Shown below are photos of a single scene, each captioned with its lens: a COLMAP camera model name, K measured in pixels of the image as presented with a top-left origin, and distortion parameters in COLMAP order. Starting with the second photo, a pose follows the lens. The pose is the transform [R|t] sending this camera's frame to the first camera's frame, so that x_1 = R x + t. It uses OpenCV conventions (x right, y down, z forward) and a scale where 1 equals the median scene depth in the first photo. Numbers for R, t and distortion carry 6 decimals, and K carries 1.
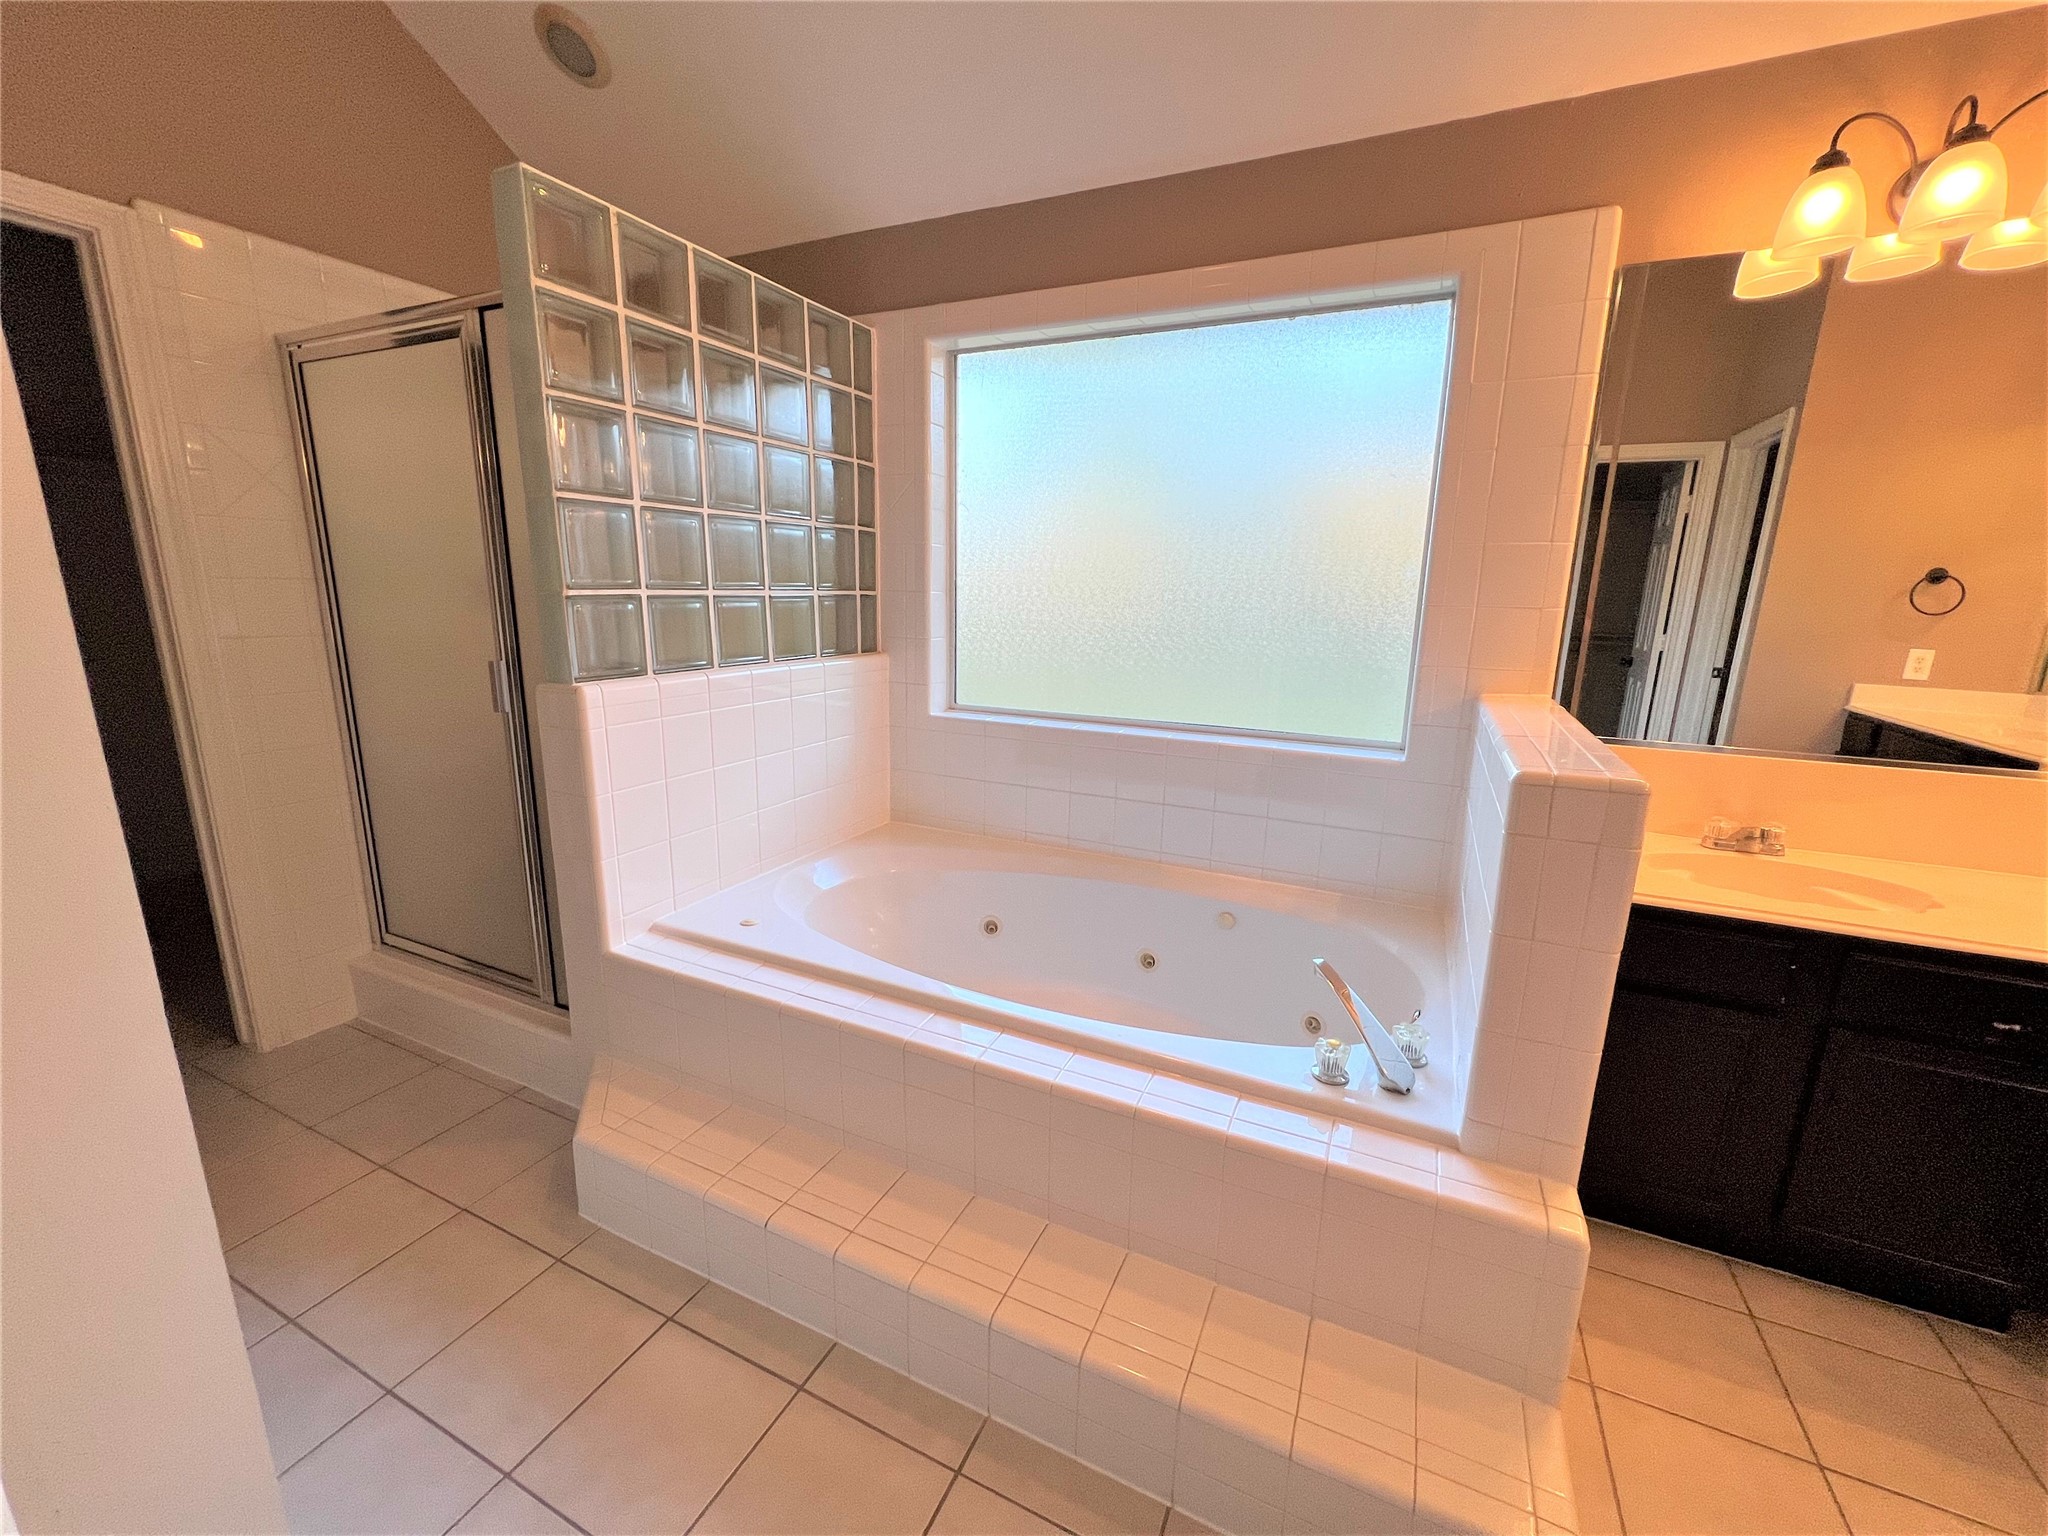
lens RADIAL K [[820.1, 0, 1024.0], [0, 820.1, 768.0], [0, 0, 1]] dist [-0.001491, 0.000574]
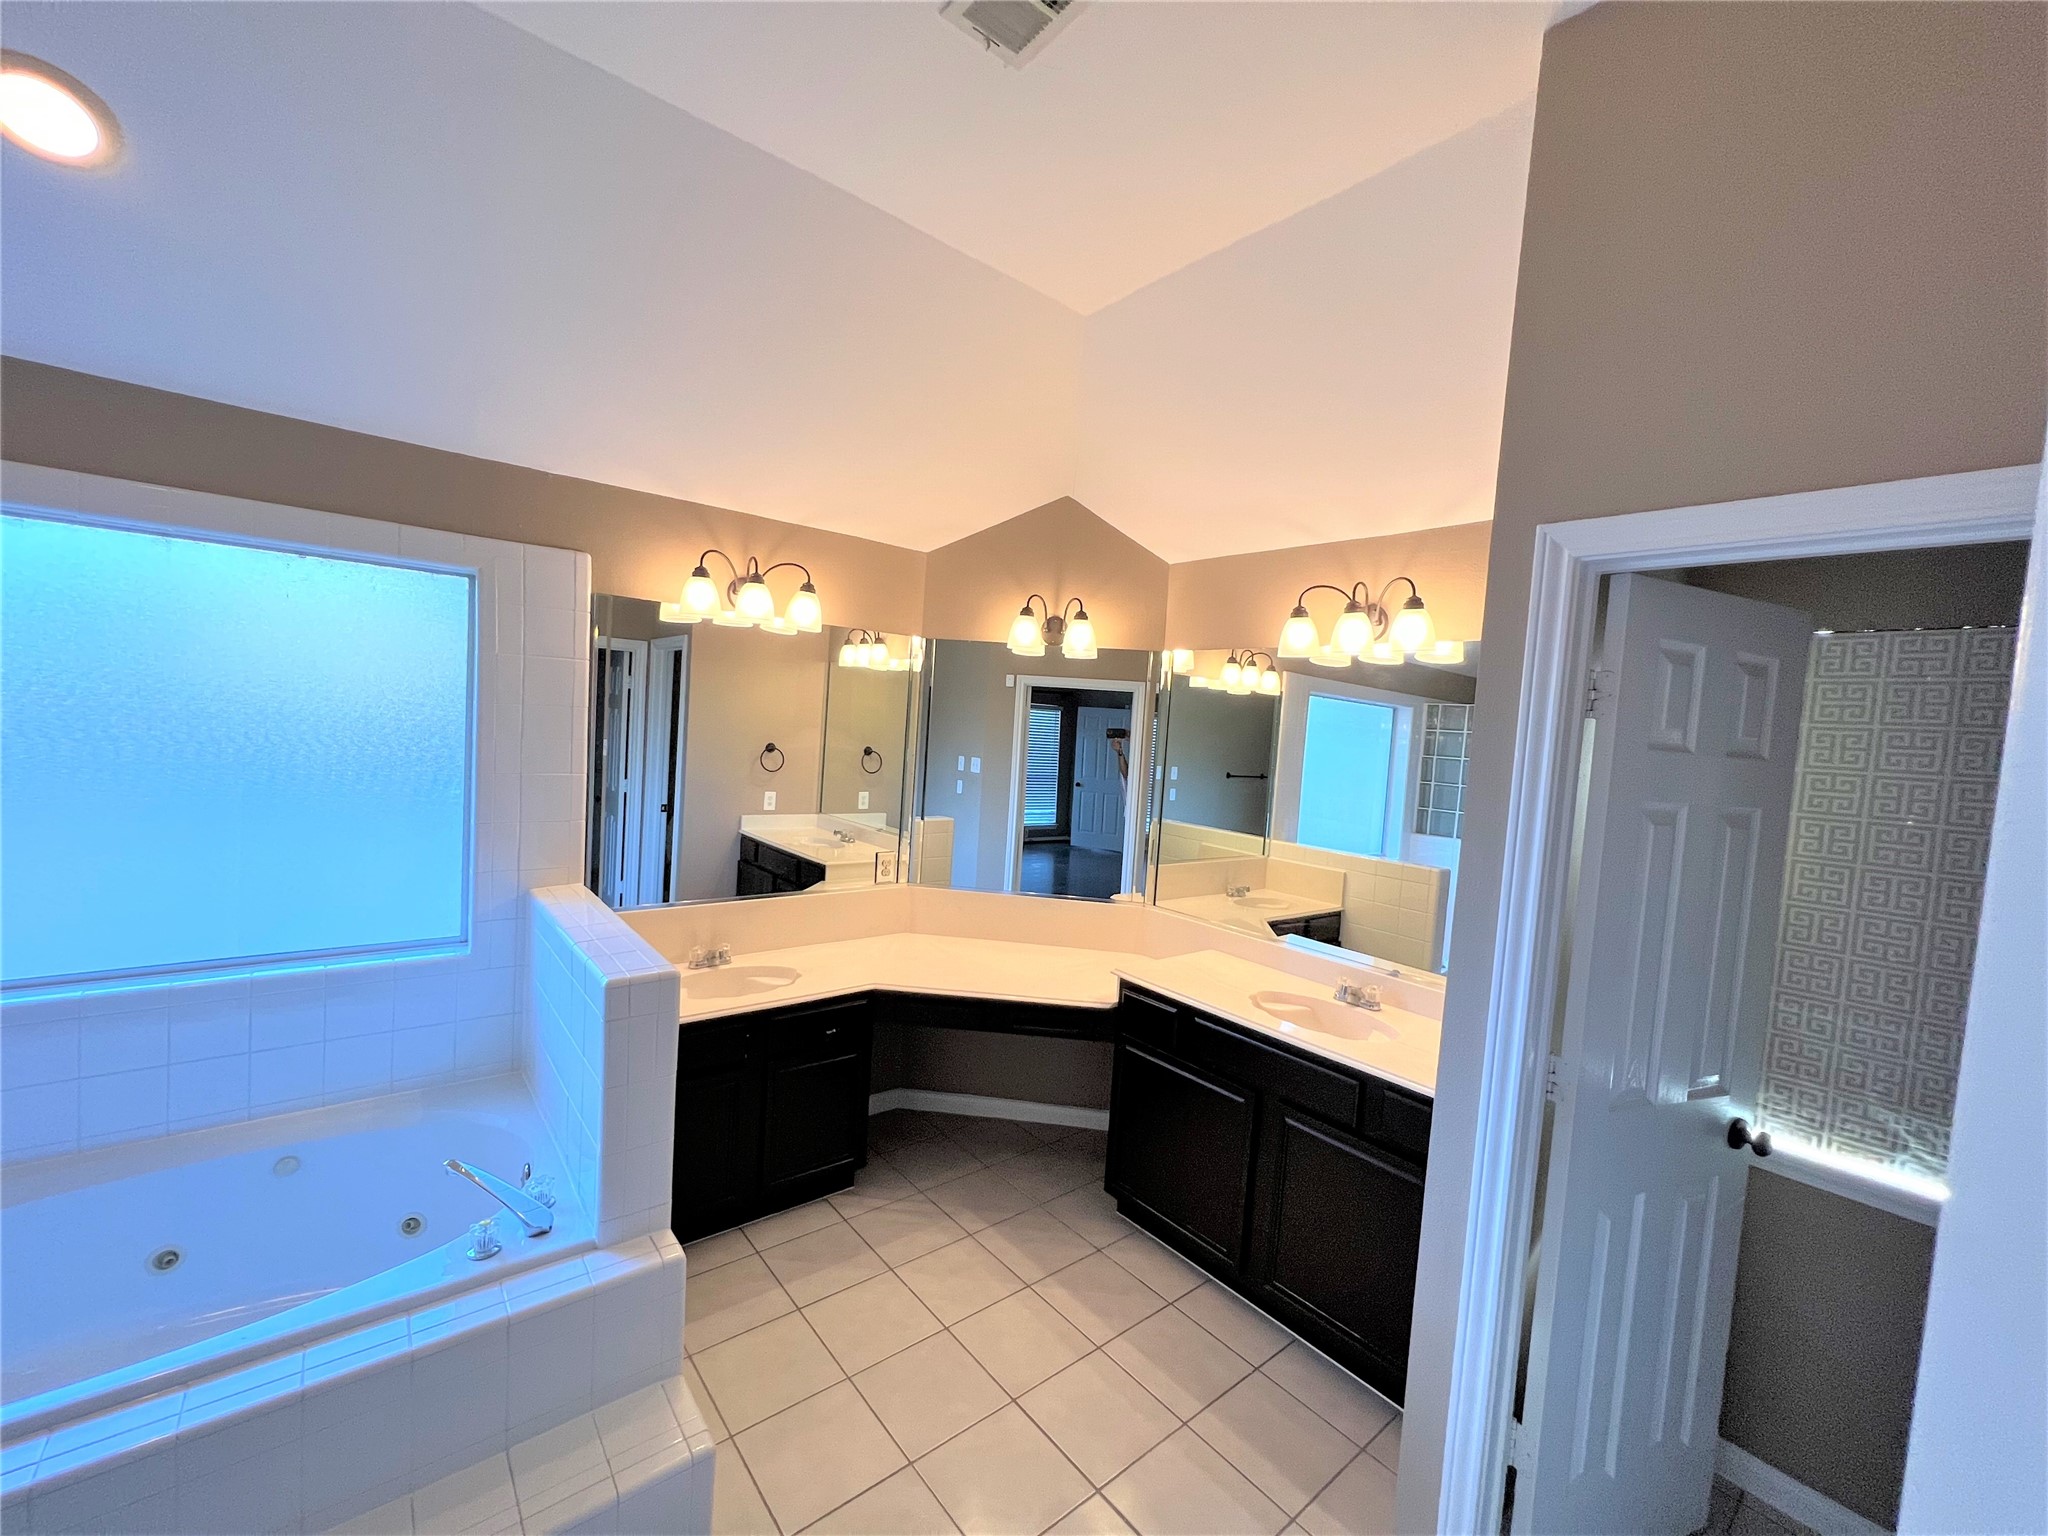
lens RADIAL K [[820.1, 0, 1024.0], [0, 820.1, 768.0], [0, 0, 1]] dist [-0.001491, 0.000574]
pose [[0.425041, -0.039857, 0.904296, -0.299722], [0.142162, 0.989571, -0.023204, -0.163424], [-0.893941, 0.138420, 0.426275, -0.284416]]
